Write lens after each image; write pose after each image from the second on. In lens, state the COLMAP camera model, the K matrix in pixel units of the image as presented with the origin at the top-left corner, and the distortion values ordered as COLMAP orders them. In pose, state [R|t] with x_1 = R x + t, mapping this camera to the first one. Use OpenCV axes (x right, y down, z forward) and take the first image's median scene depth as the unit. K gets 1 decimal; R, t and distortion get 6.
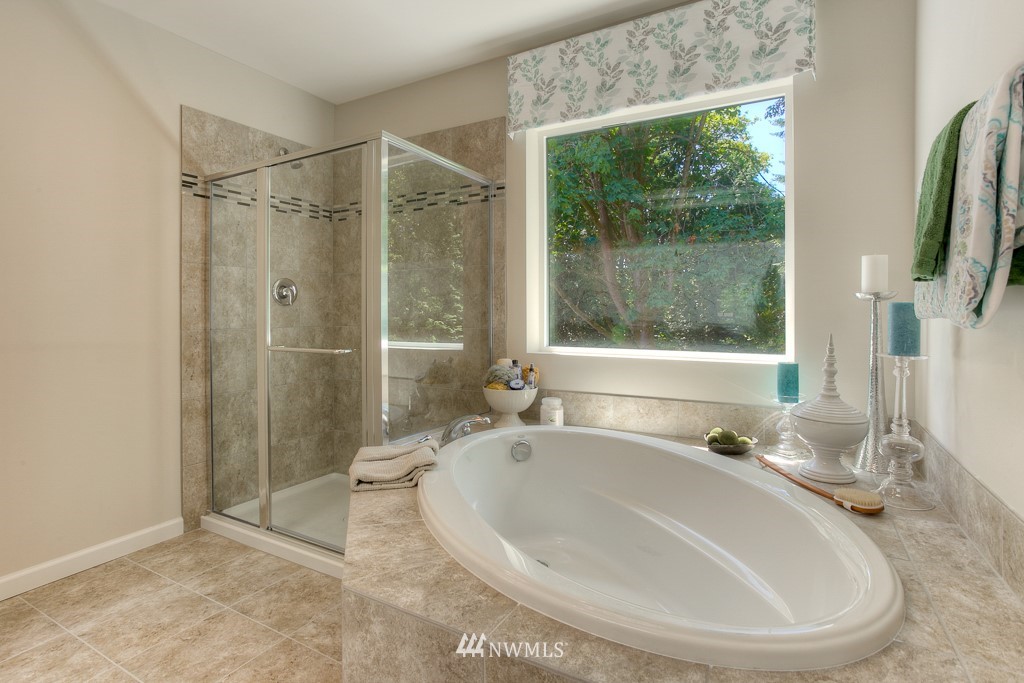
lens RADIAL K [[497.6, 0, 493.0], [0, 497.6, 315.2], [0, 0, 1]] dist [-0.021534, 0.003439]
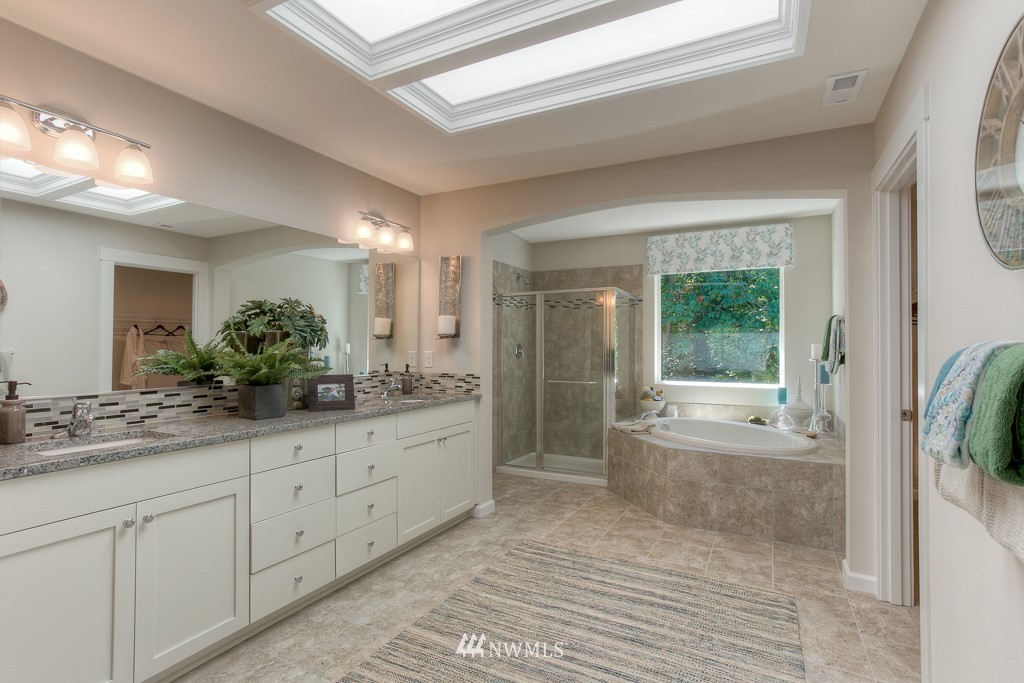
lens RADIAL K [[497.6, 0, 511.7], [0, 497.6, 343.8], [0, 0, 1]] dist [-0.021534, 0.003439]
pose [[0.996991, 0.009351, 0.076957, -0.757792], [-0.007824, 0.999767, -0.020131, -0.046906], [-0.077127, 0.019469, 0.996831, -1.090917]]
